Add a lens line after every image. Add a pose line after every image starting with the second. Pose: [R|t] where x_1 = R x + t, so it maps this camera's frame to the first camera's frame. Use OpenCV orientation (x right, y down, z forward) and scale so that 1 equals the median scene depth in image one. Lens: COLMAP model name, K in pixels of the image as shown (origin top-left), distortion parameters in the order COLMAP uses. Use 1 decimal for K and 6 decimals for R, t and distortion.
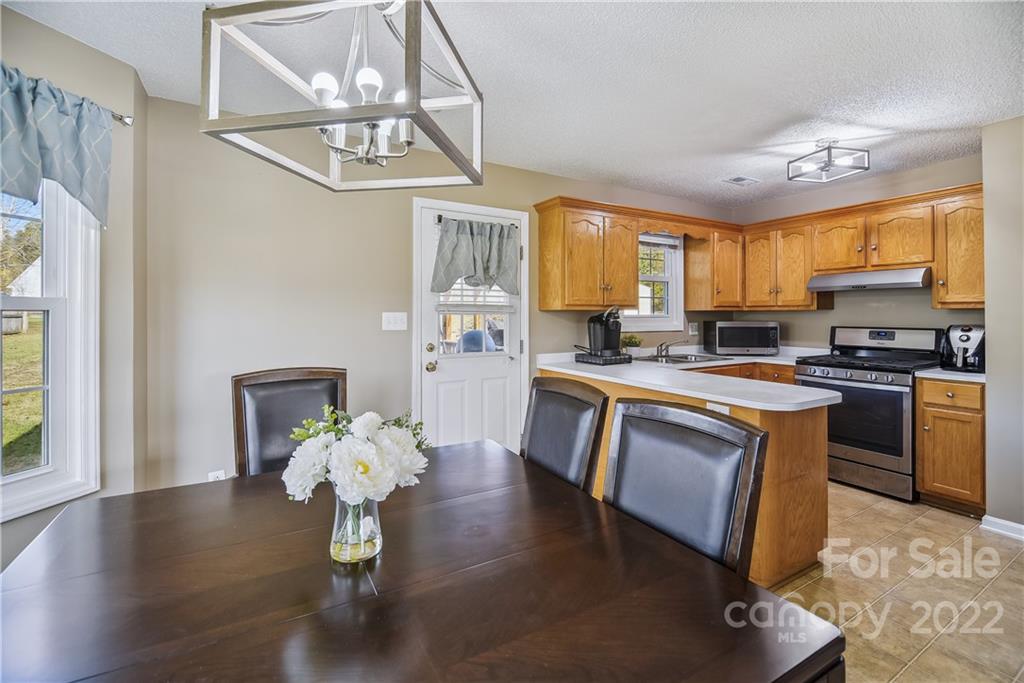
lens RADIAL K [[444.3, 0, 503.4], [0, 444.3, 316.1], [0, 0, 1]] dist [0.010783, -0.001047]
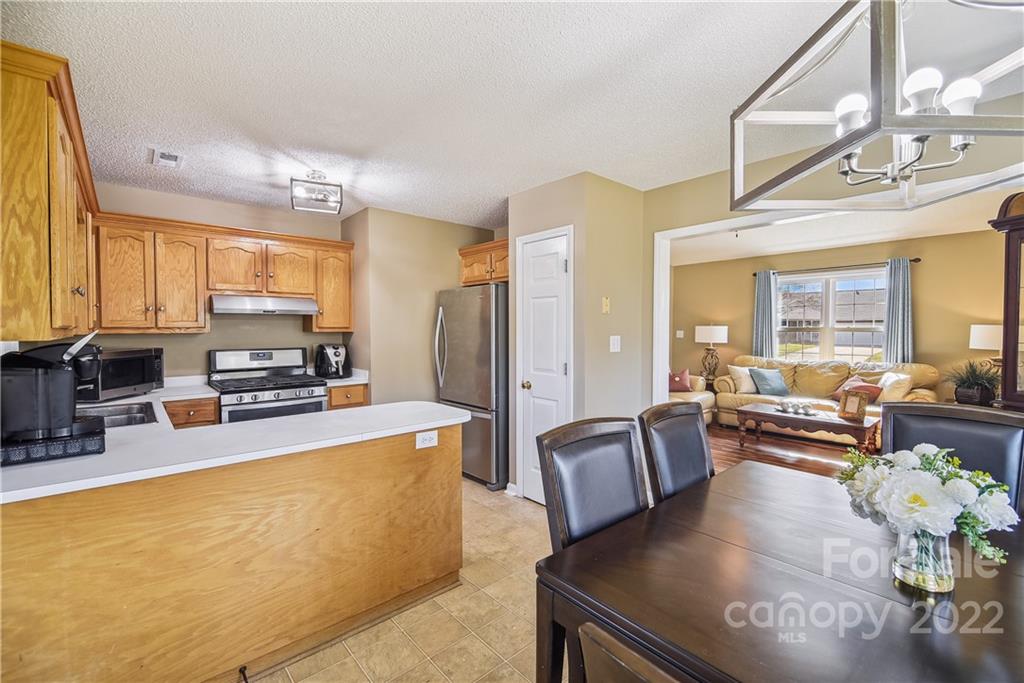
lens RADIAL K [[444.3, 0, 508.3], [0, 444.3, 339.6], [0, 0, 1]] dist [0.010783, -0.001047]
pose [[-0.184606, -0.023941, 0.982521, -0.348338], [0.007724, 0.999637, 0.025809, -0.022007], [-0.982782, 0.012353, -0.184354, 0.656958]]
